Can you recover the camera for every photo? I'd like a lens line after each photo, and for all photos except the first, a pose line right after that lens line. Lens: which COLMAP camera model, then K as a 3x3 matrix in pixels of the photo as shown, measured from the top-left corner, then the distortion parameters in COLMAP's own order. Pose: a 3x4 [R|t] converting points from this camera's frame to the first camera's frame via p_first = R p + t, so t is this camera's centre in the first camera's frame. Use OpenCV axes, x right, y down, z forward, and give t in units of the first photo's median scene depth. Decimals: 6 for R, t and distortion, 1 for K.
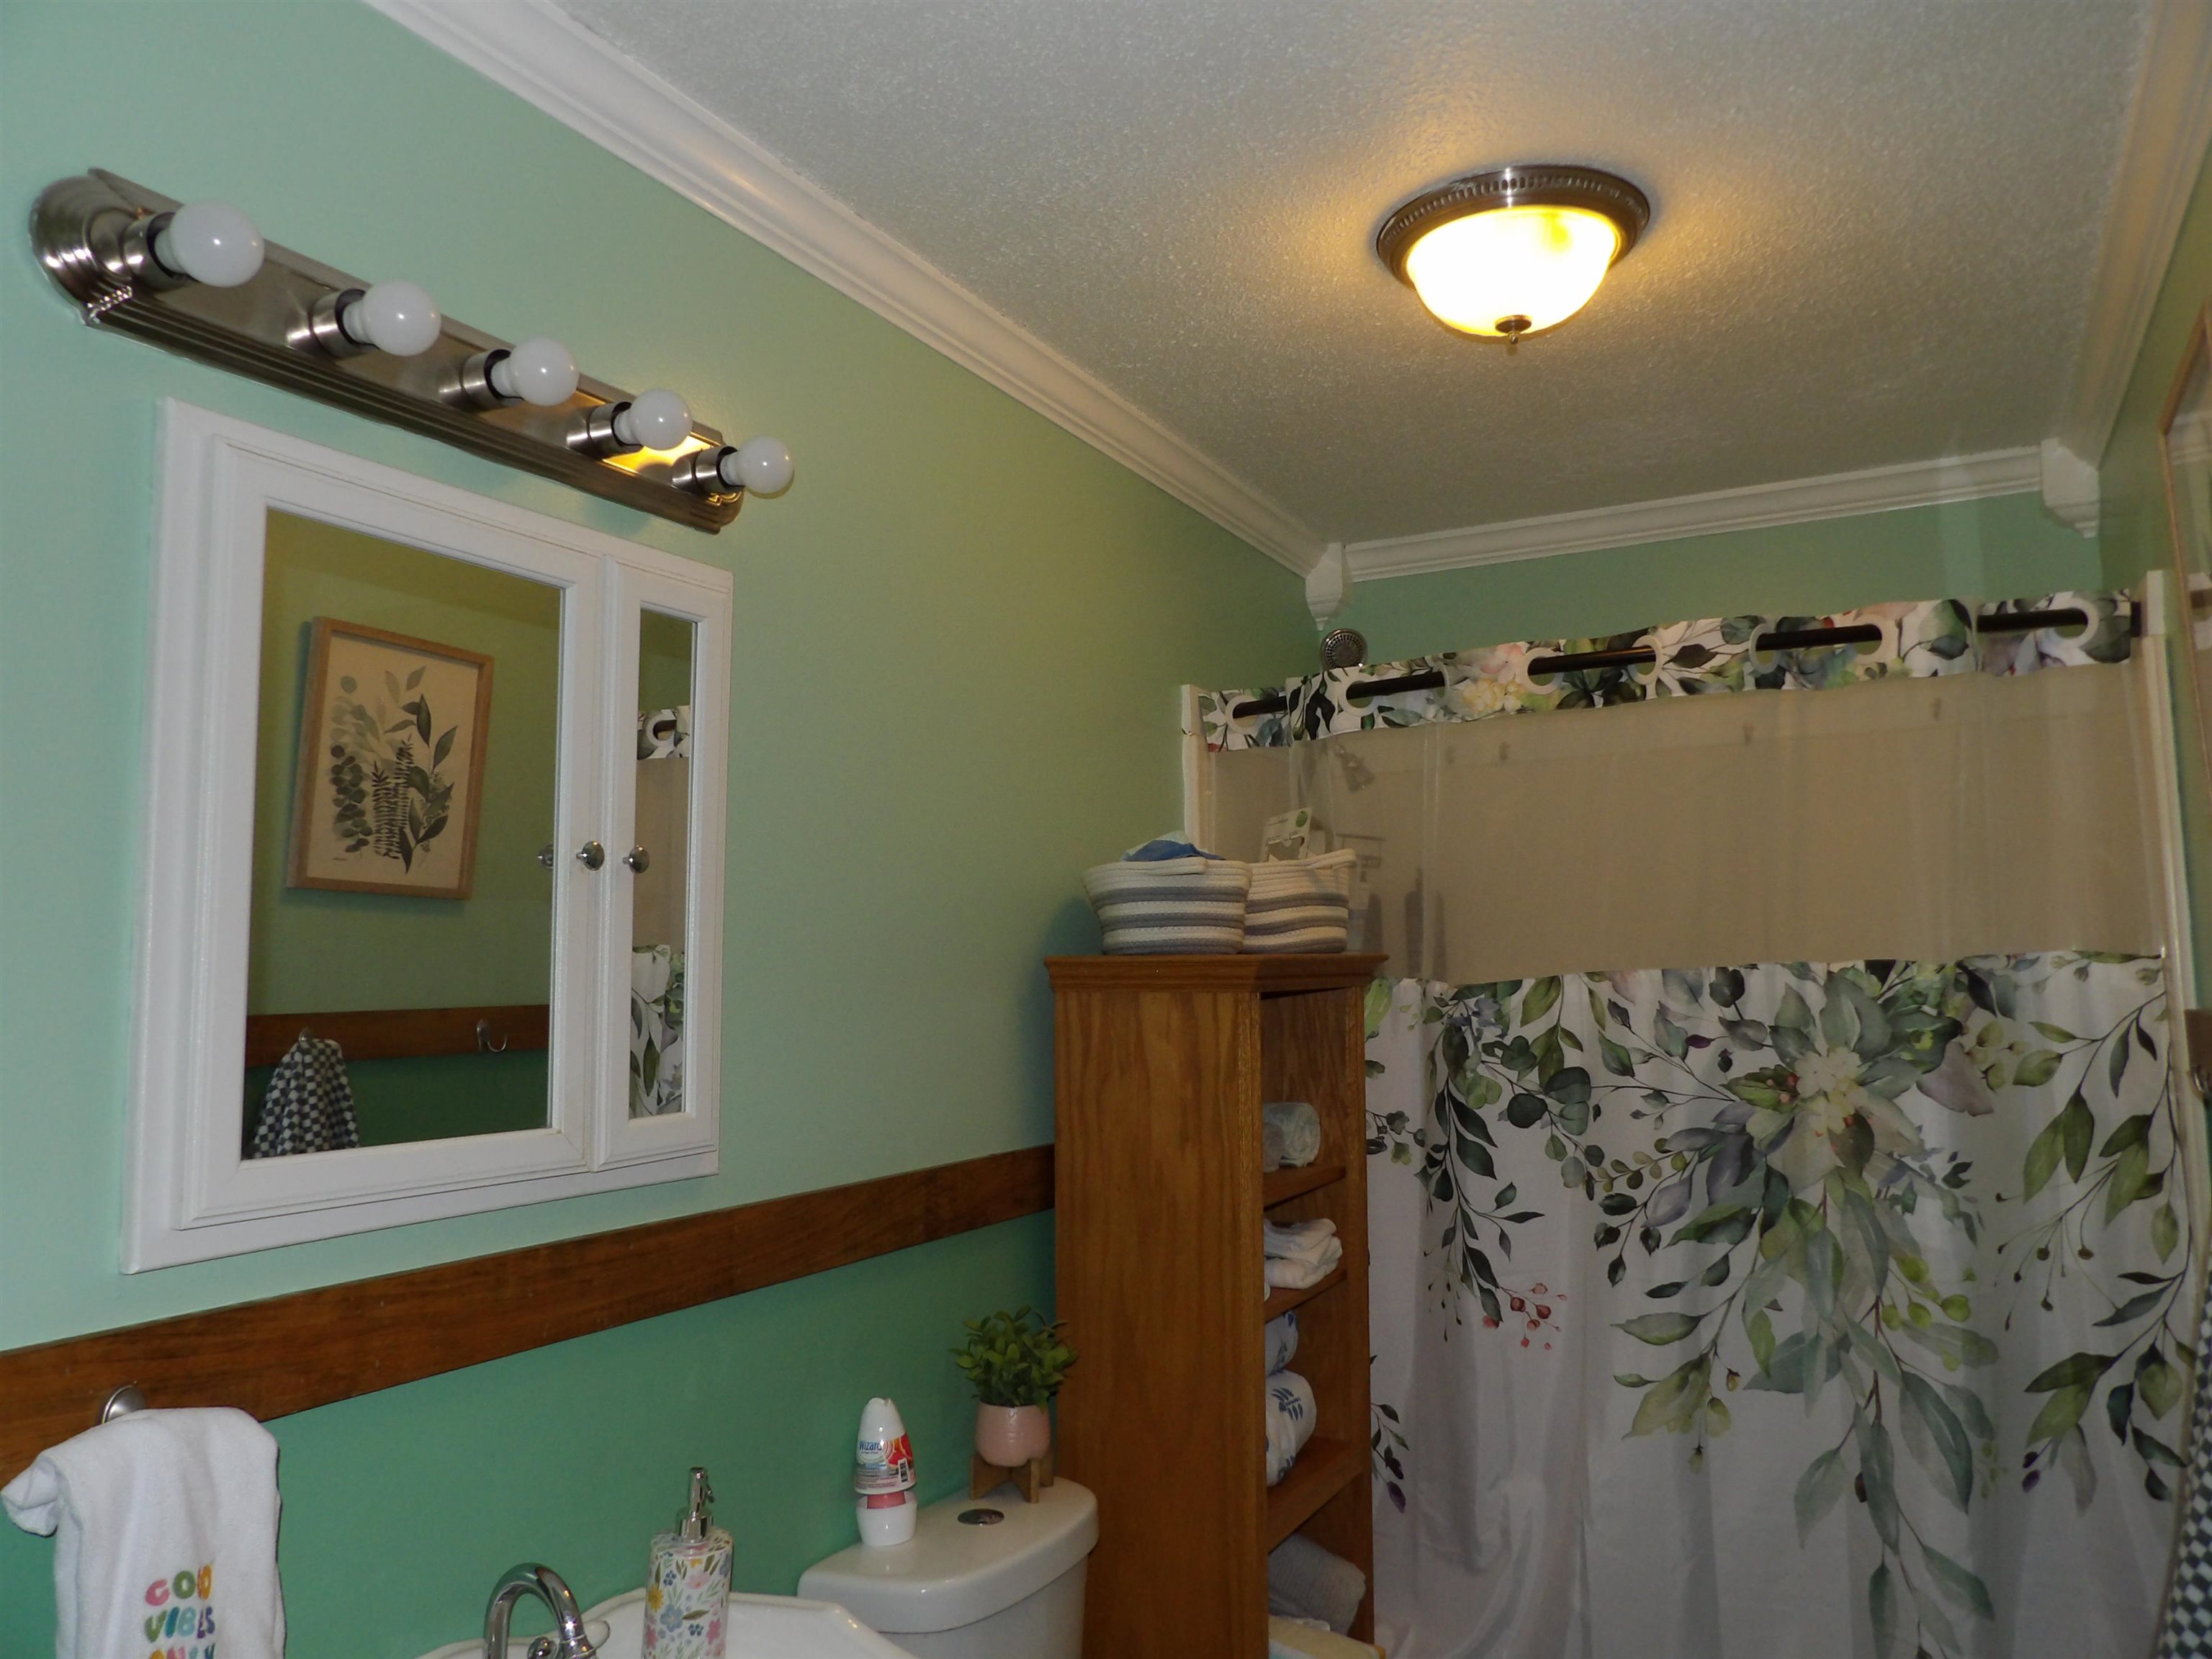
lens RADIAL K [[1587.3, 0, 1108.3], [0, 1587.3, 827.7], [0, 0, 1]] dist [-0.030842, 0.049575]
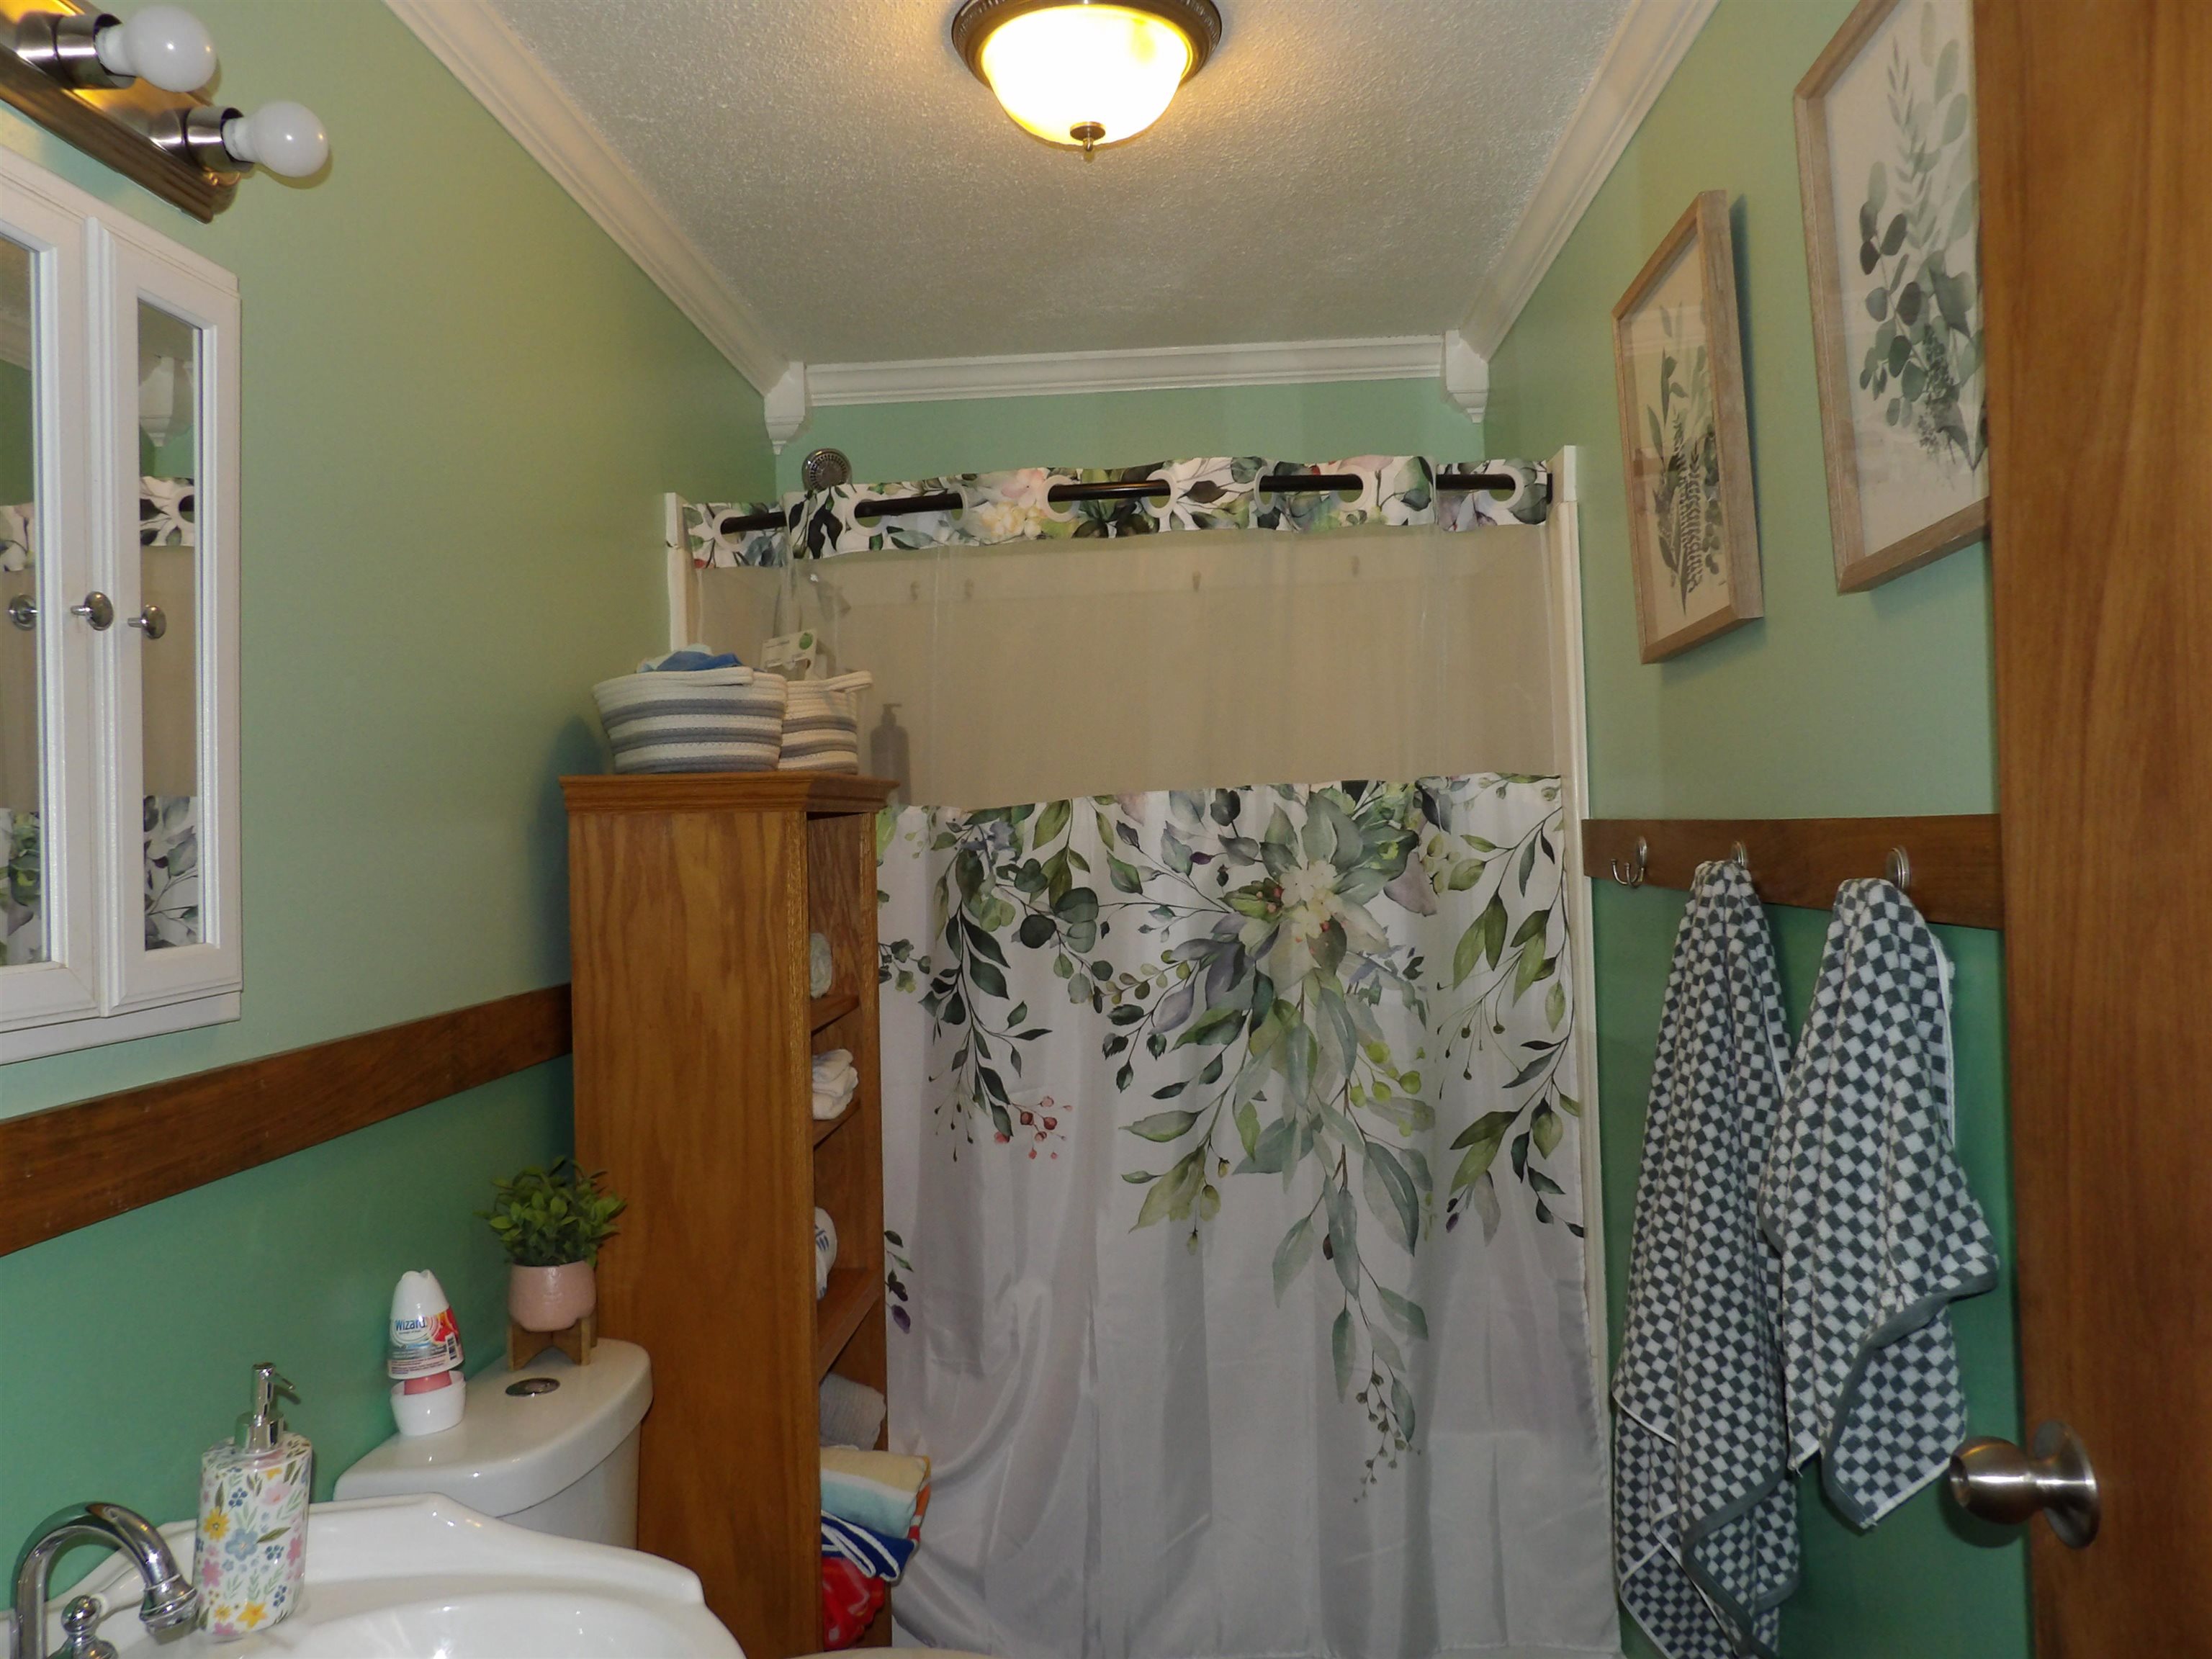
lens RADIAL K [[1587.3, 0, 1102.3], [0, 1587.3, 815.6], [0, 0, 1]] dist [-0.030842, 0.049575]
pose [[0.911582, -0.008295, 0.411036, -0.129795], [-0.022309, 0.997325, 0.069602, 0.034681], [-0.410513, -0.072618, 0.908958, 0.060105]]
